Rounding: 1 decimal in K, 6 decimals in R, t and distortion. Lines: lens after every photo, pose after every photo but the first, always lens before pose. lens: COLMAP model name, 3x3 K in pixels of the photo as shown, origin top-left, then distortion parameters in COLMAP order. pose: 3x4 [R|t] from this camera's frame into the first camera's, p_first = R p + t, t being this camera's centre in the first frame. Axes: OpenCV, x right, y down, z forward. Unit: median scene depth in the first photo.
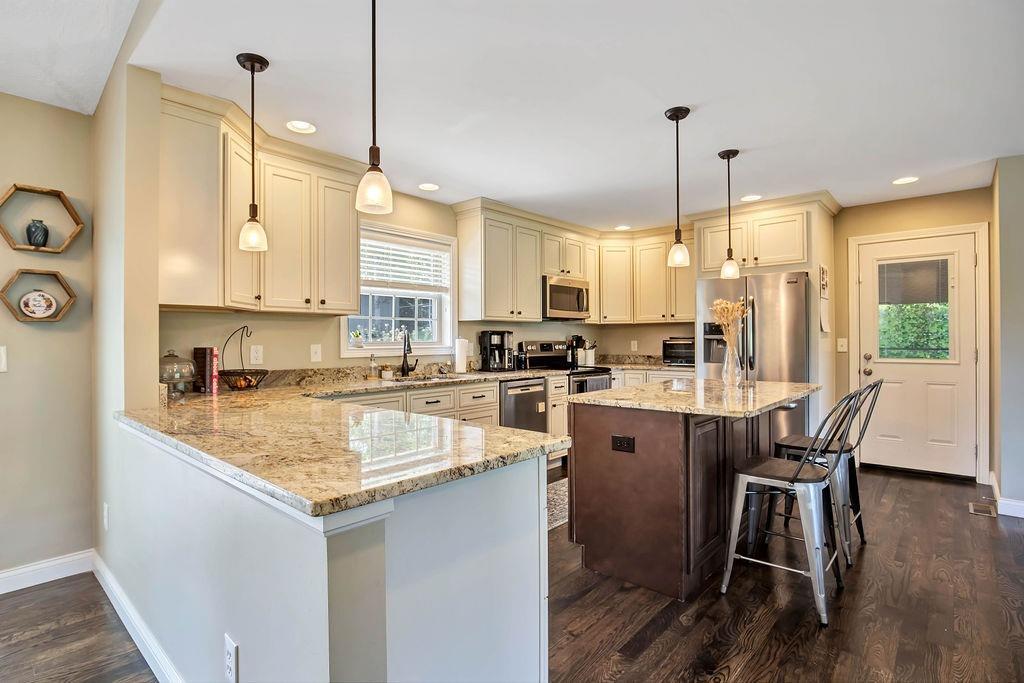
lens RADIAL K [[507.3, 0, 509.1], [0, 507.3, 340.1], [0, 0, 1]] dist [-0.001357, -0.000291]
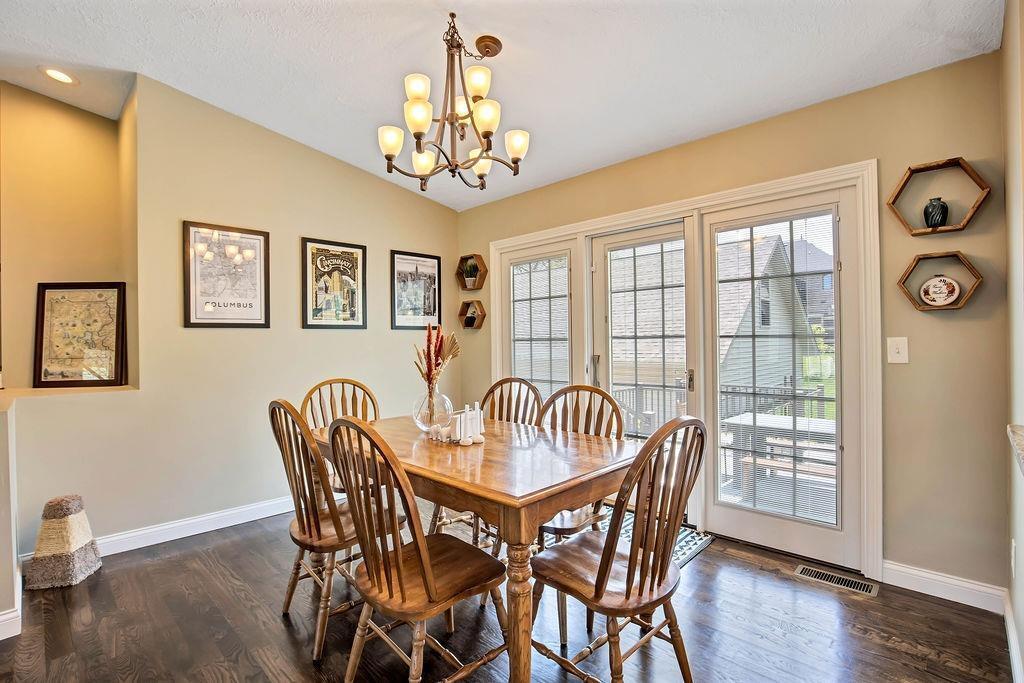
lens RADIAL K [[472.4, 0, 509.2], [0, 472.4, 339.2], [0, 0, 1]] dist [-0.011546, -0.000013]
pose [[-0.052824, 0.007089, -0.998579, -0.049737], [0.013410, 0.999890, 0.006389, 0.000428], [0.998514, -0.013054, -0.052913, 0.274900]]
